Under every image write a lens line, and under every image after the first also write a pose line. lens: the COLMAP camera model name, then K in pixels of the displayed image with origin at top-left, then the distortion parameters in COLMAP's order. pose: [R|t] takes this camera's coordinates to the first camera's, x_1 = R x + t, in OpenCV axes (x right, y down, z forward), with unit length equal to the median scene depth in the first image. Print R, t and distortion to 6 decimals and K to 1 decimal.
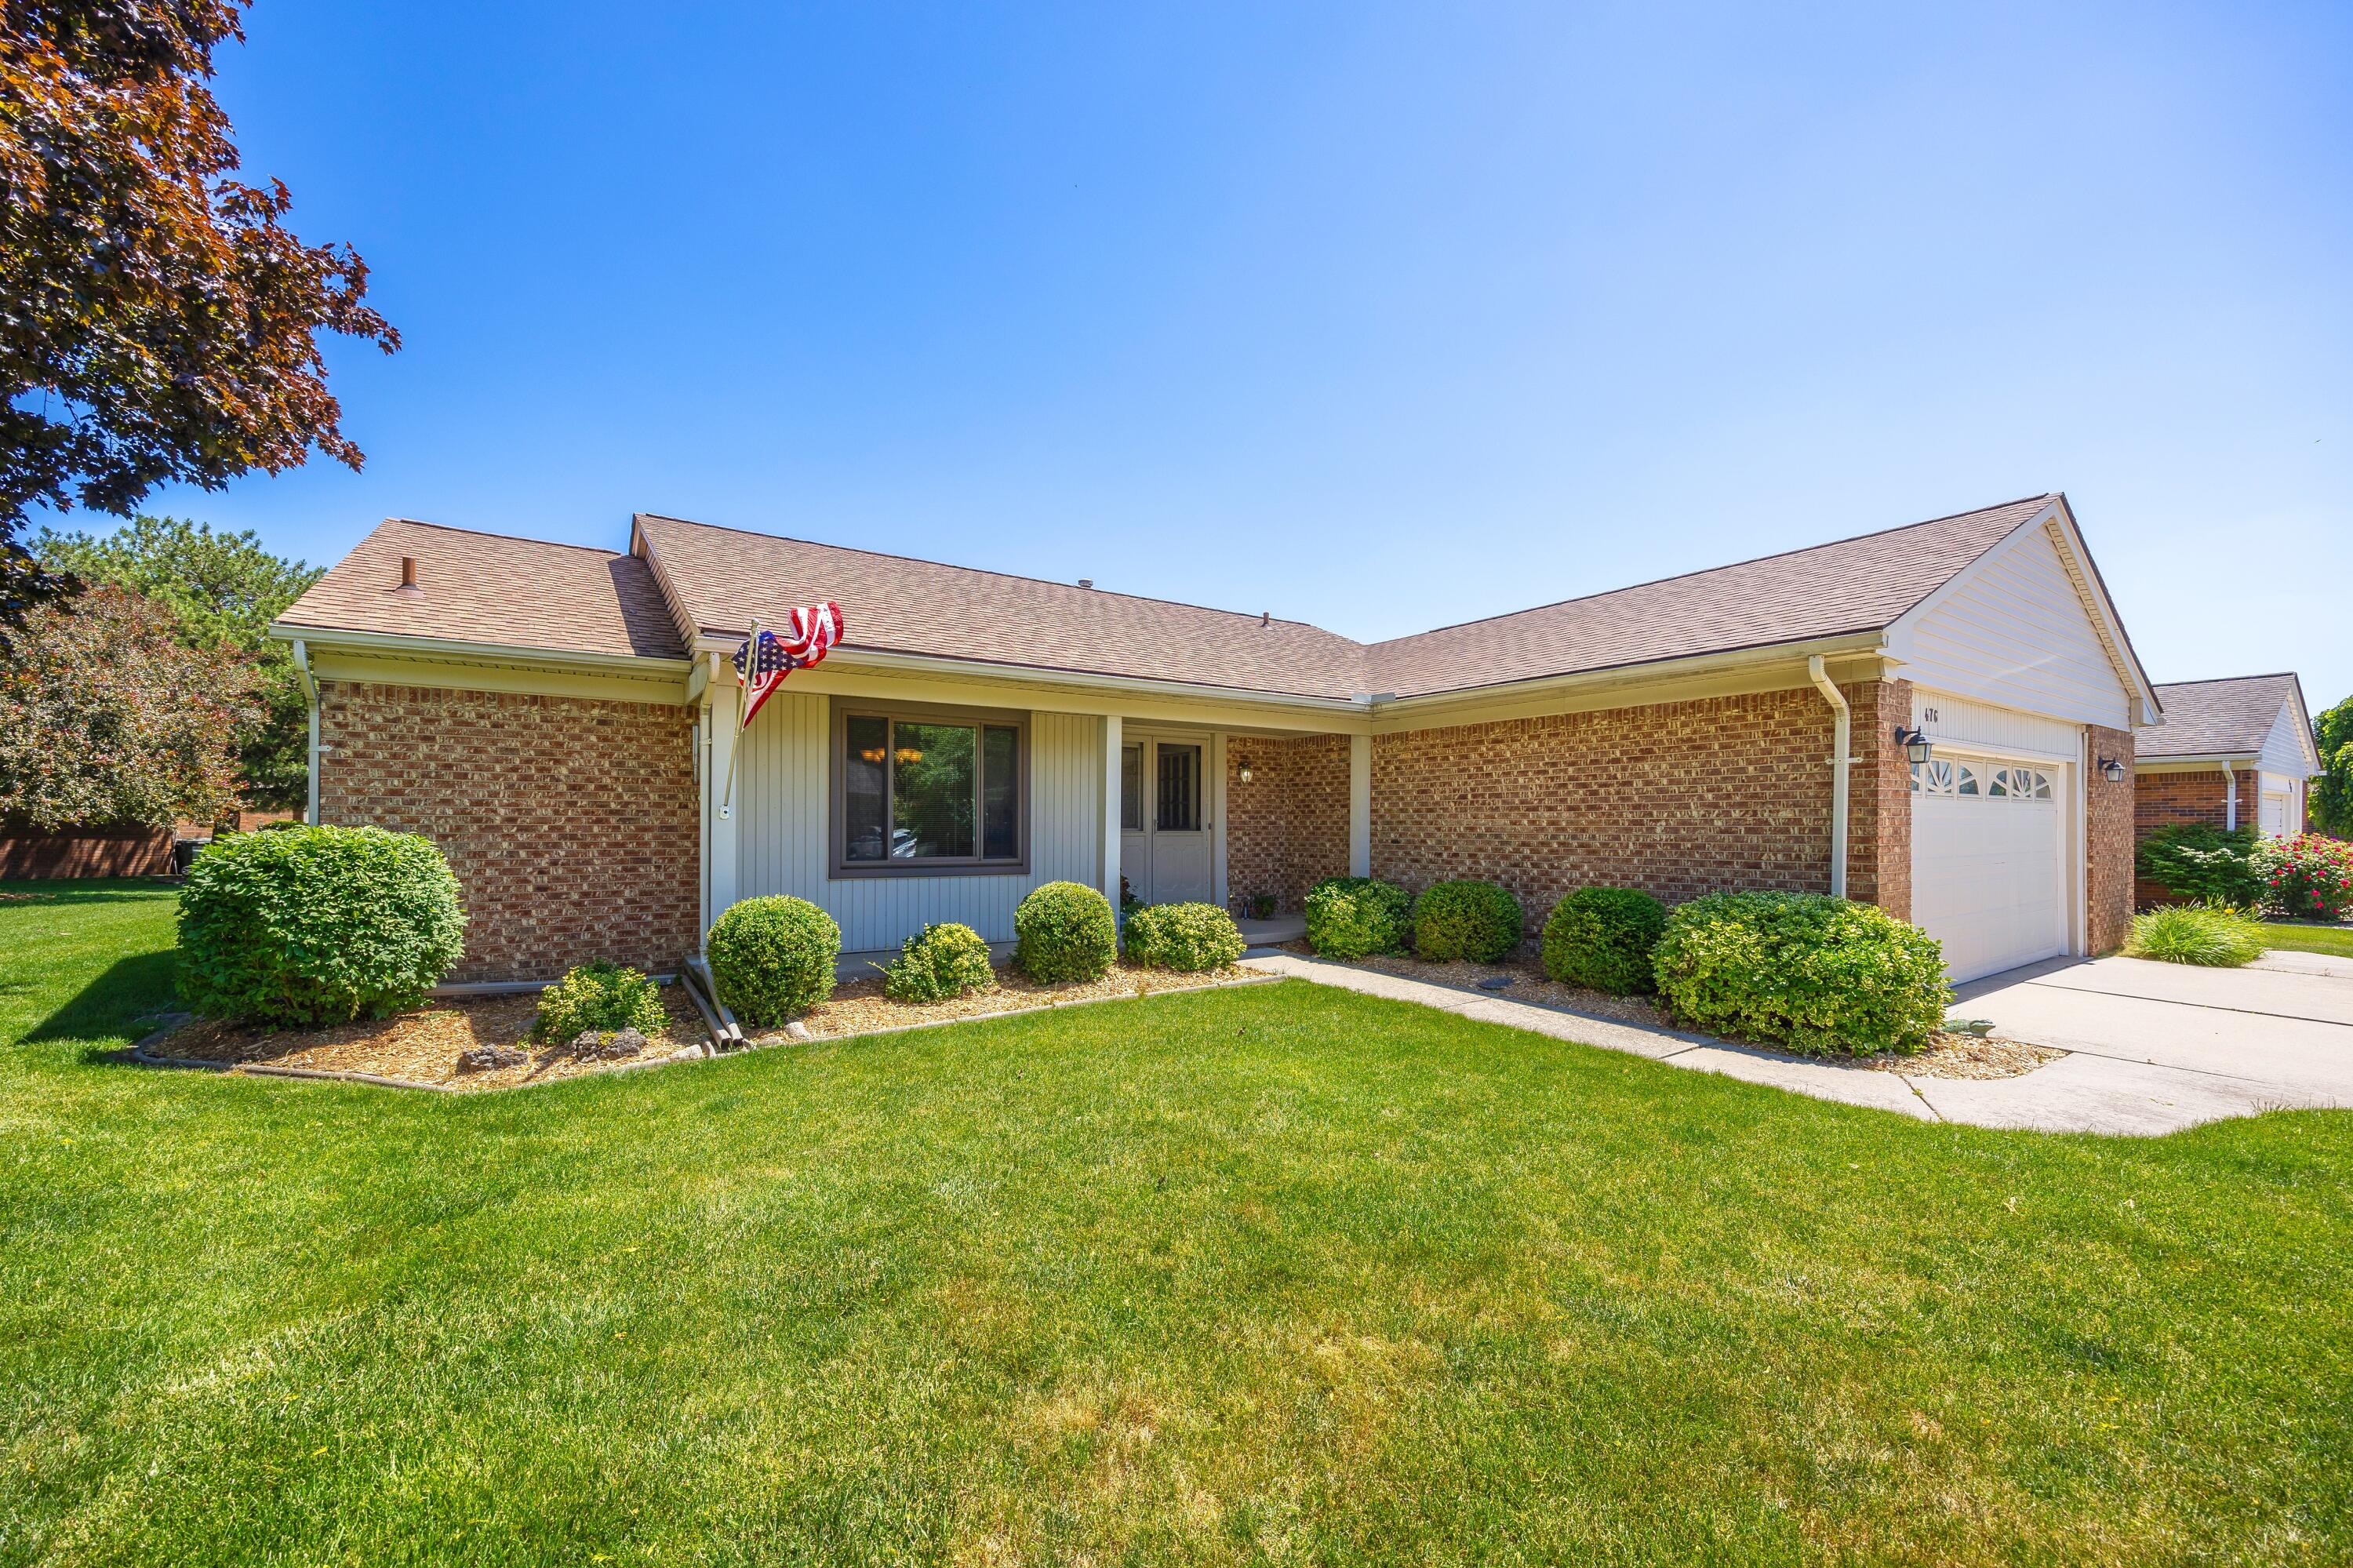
lens RADIAL K [[917.0, 0, 1157.3], [0, 917.0, 800.2], [0, 0, 1]] dist [-0.018410, -0.000177]
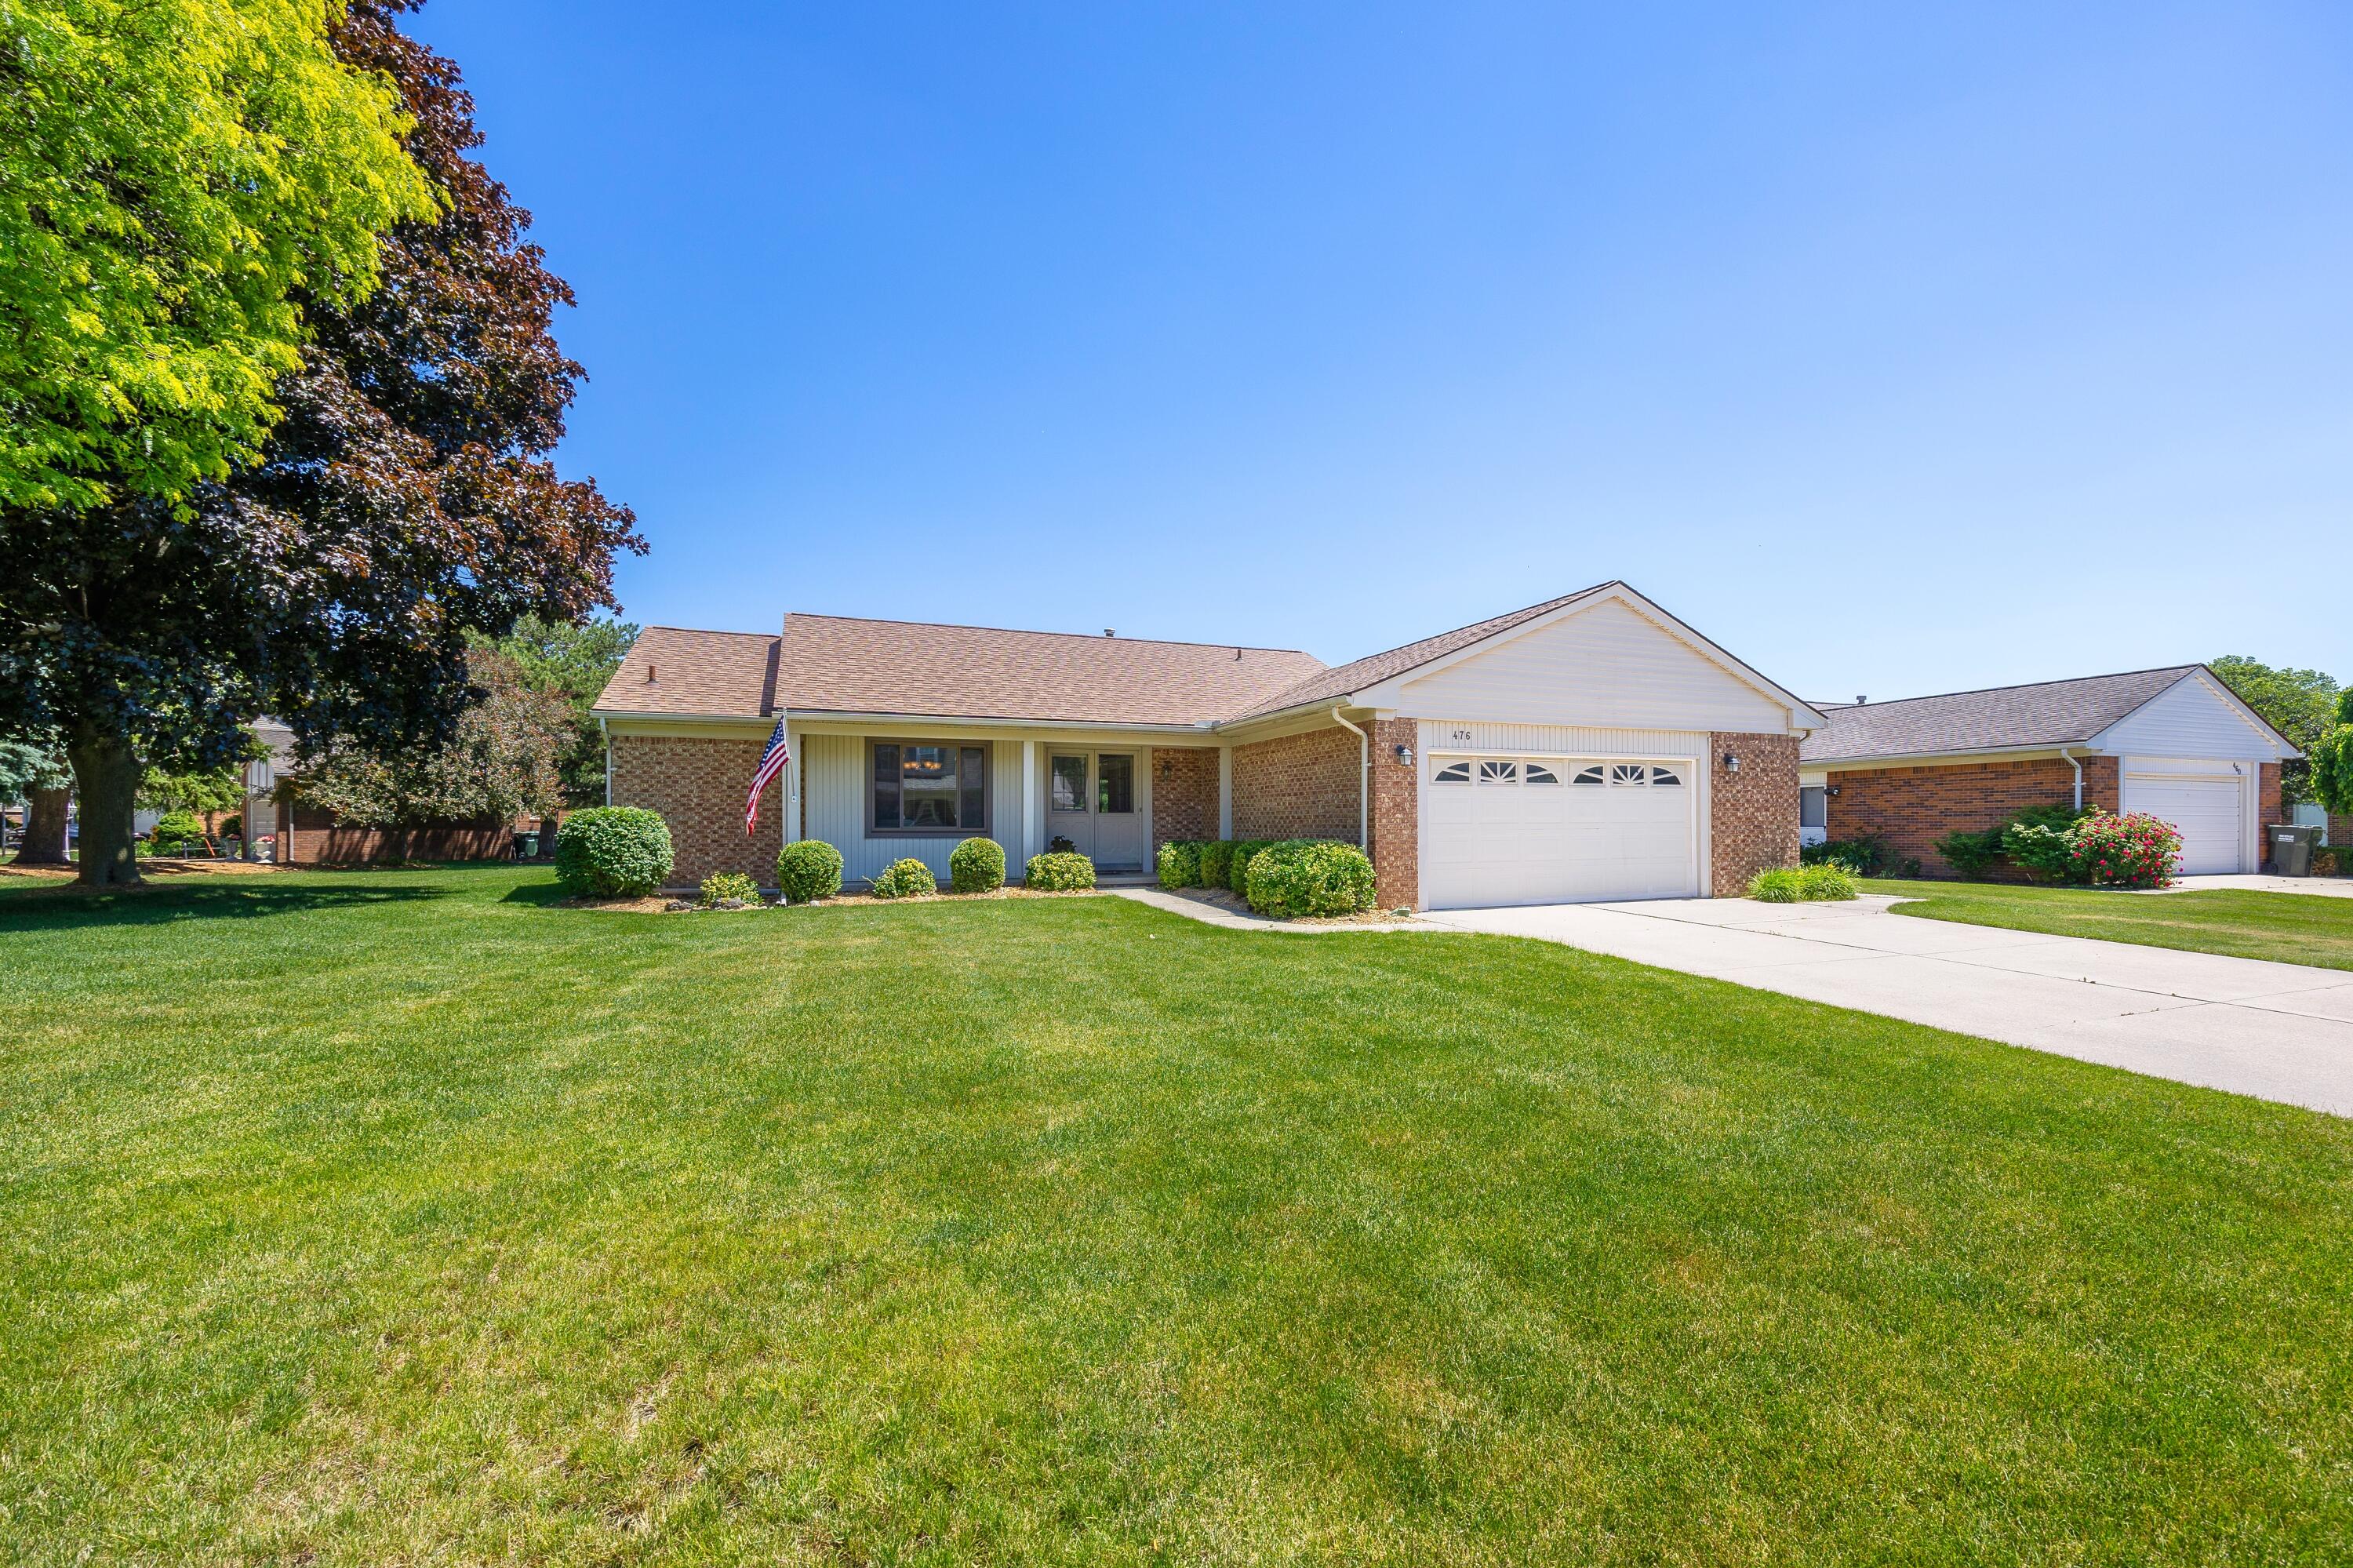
lens RADIAL K [[917.0, 0, 1197.1], [0, 917.0, 785.5], [0, 0, 1]] dist [-0.018410, -0.000177]
pose [[0.984355, -0.010873, -0.175861, 0.597157], [0.008764, 0.999880, -0.012766, 0.013667], [0.175979, 0.011025, 0.984332, -0.640321]]
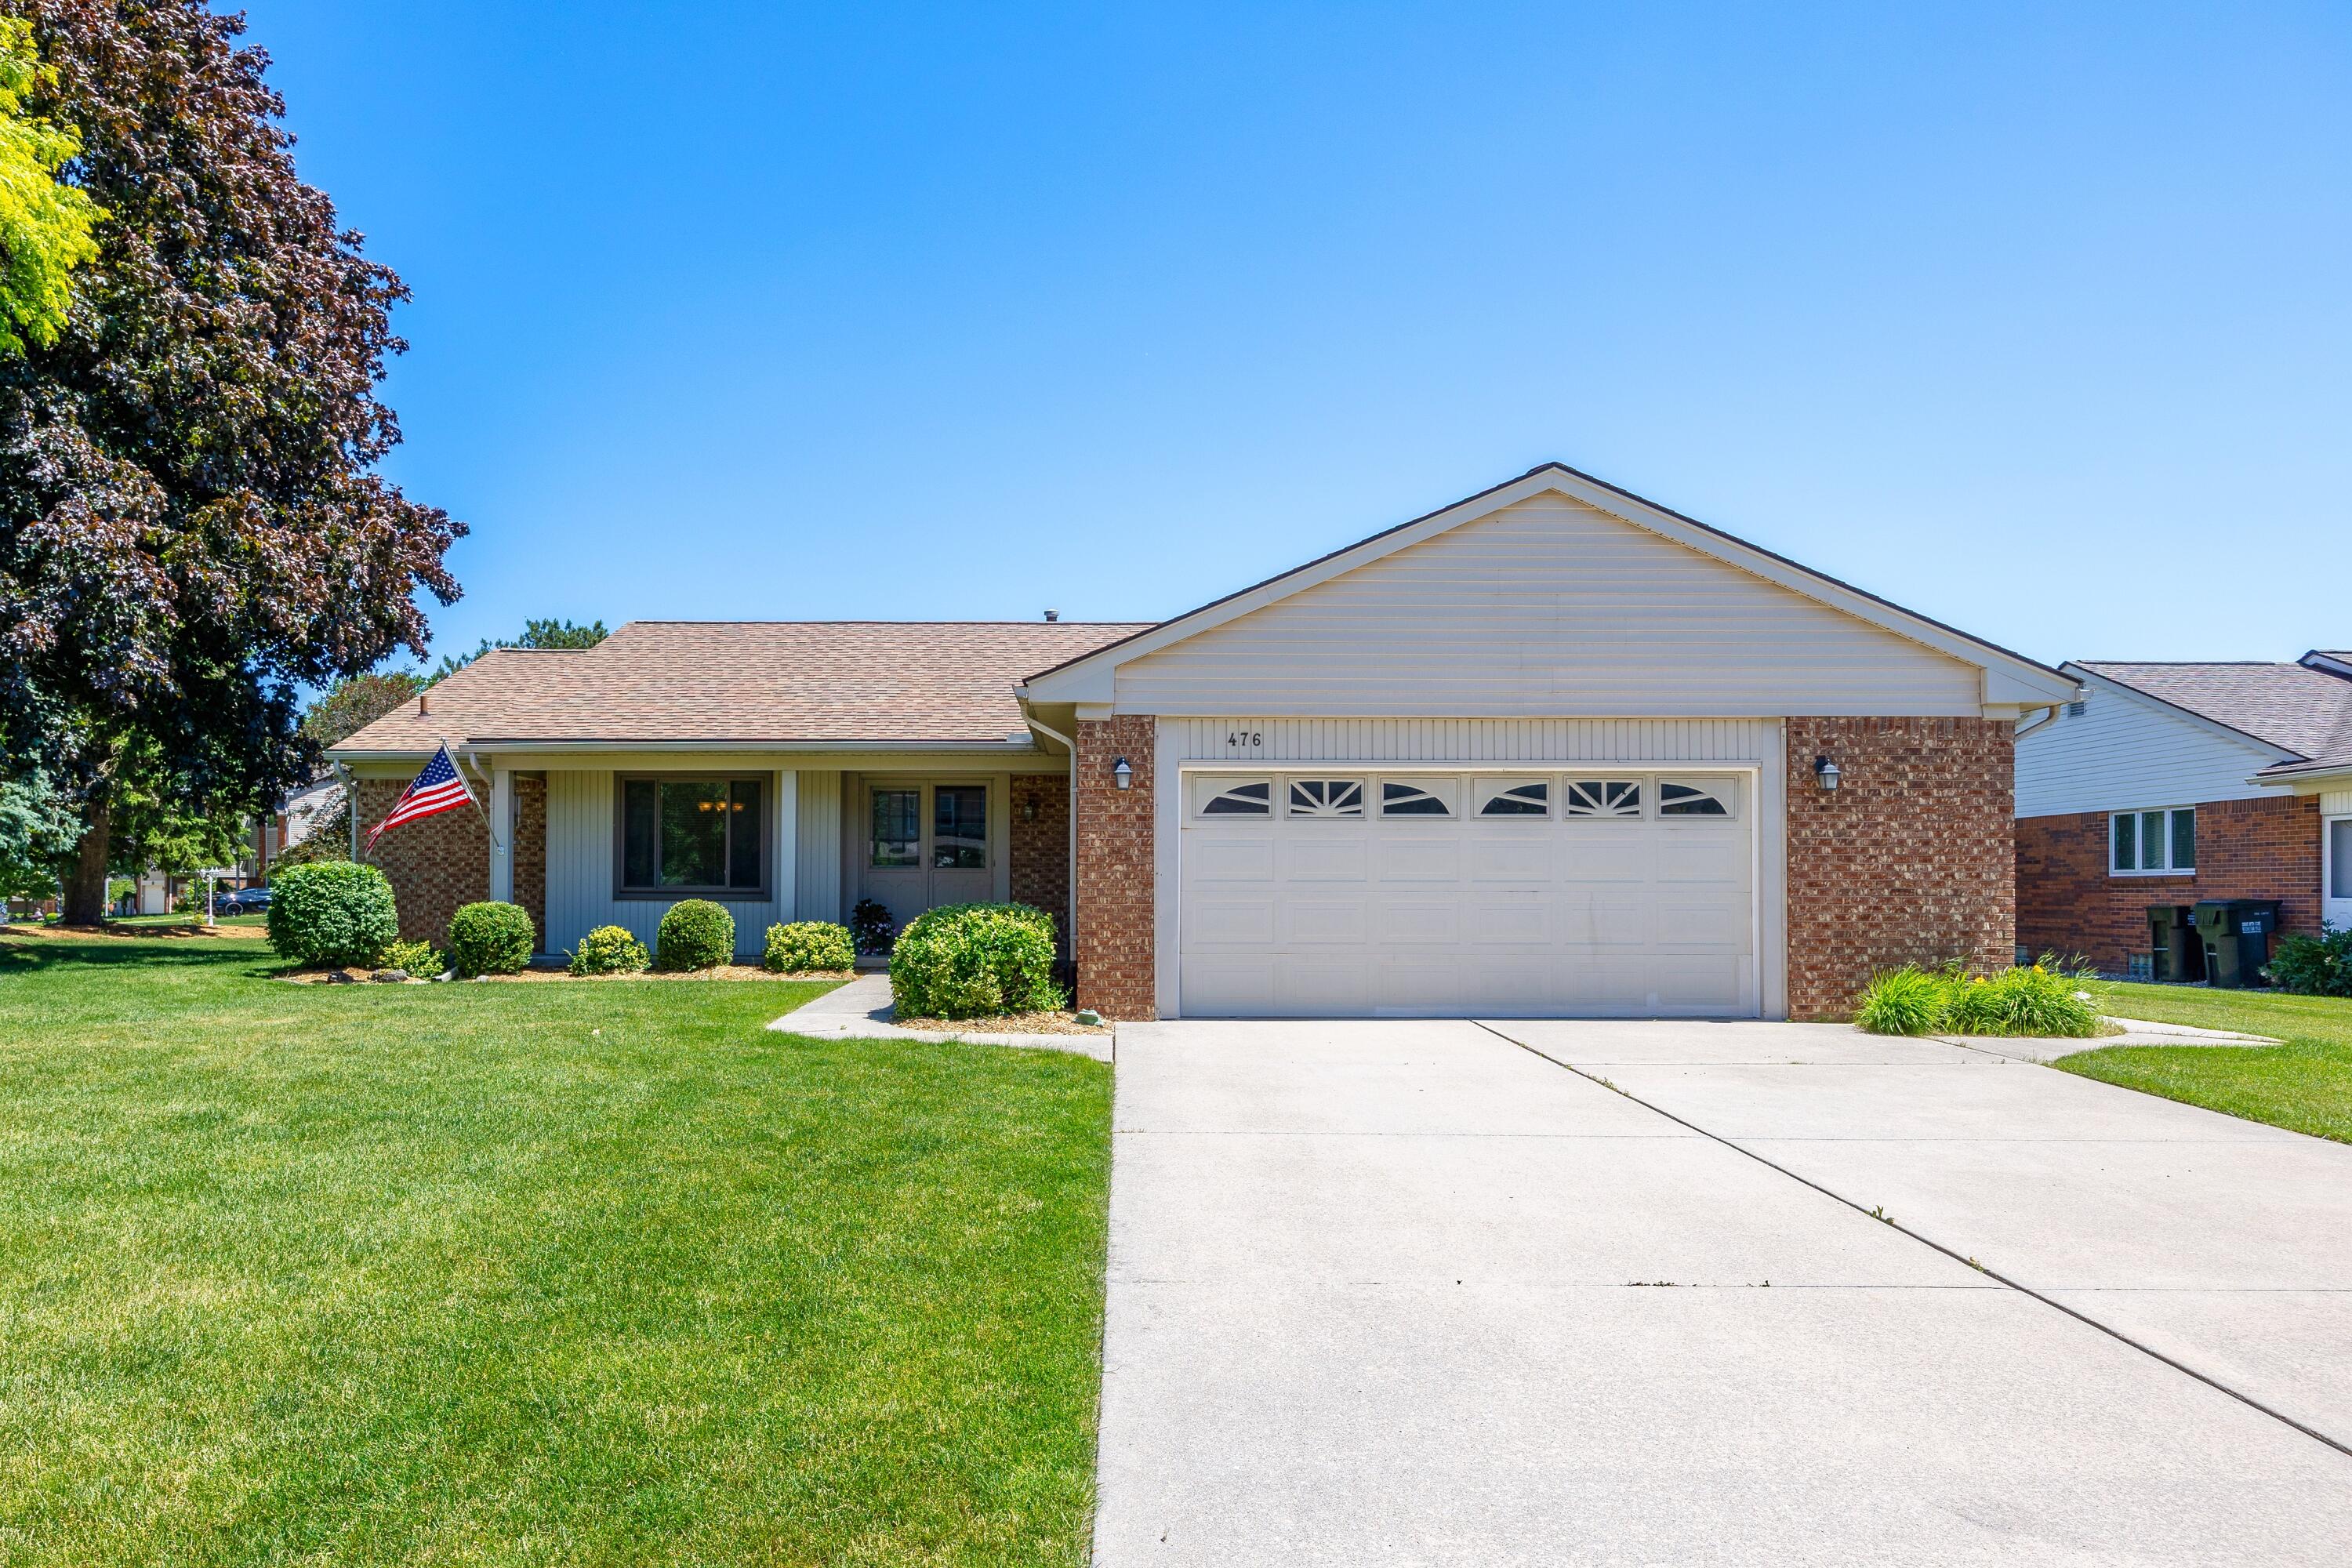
lens RADIAL K [[1290.7, 0, 1127.4], [0, 1290.7, 868.5], [0, 0, 1]] dist [-0.037280, 0.000177]
pose [[0.854258, -0.009378, -0.519765, 1.352745], [0.014304, 0.999883, 0.005468, 0.039257], [0.519653, -0.012106, 0.854292, -0.272811]]
